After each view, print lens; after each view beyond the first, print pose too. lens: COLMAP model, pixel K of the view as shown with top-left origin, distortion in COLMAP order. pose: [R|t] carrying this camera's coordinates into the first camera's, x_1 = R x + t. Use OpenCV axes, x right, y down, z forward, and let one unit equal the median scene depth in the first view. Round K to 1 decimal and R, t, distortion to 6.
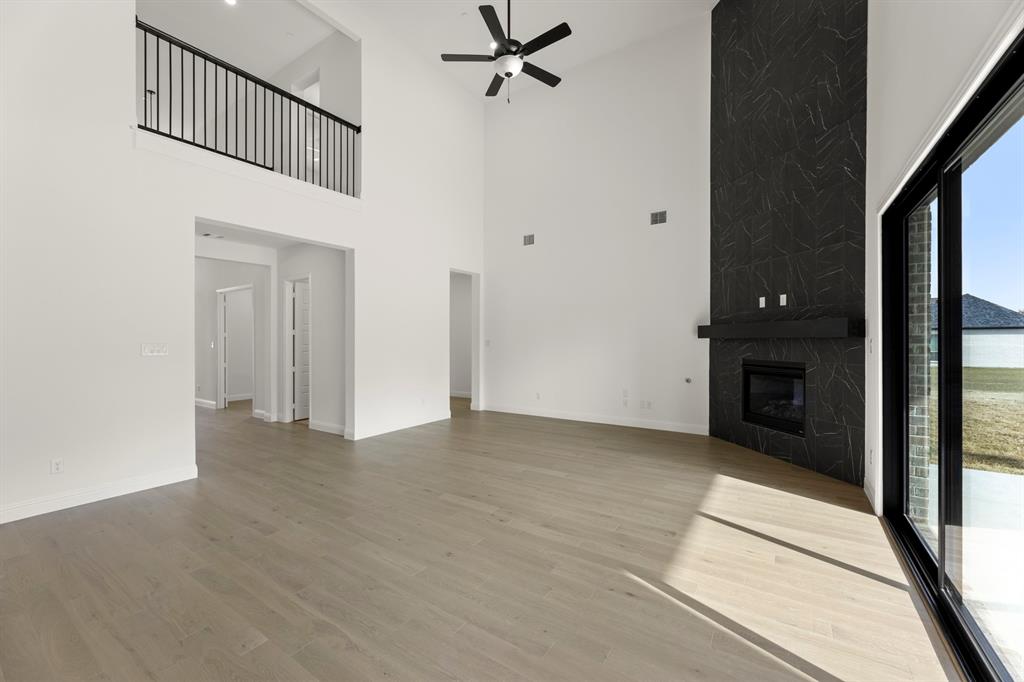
lens RADIAL K [[411.0, 0, 512.0], [0, 411.0, 341.0], [0, 0, 1]] dist [-0.000304, -0.000064]
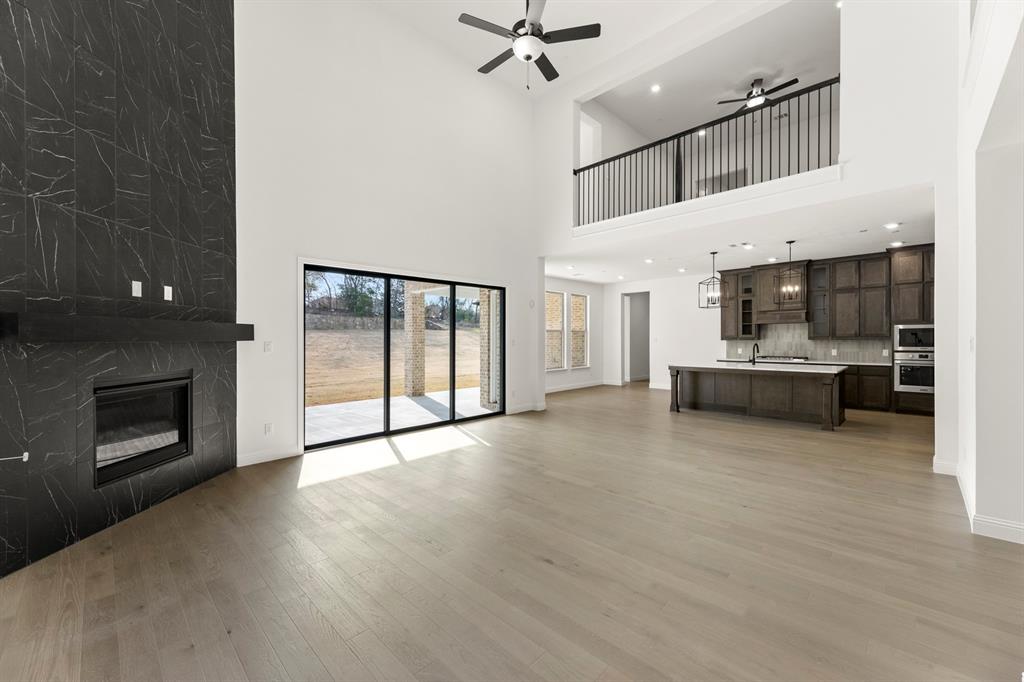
lens RADIAL K [[415.9, 0, 494.9], [0, 415.9, 339.6], [0, 0, 1]] dist [-0.000409, -0.000153]
pose [[-0.979543, 0.010187, 0.200976, -0.110742], [0.011509, 0.999919, 0.005409, -0.008410], [-0.200904, 0.007612, -0.979581, 1.669856]]
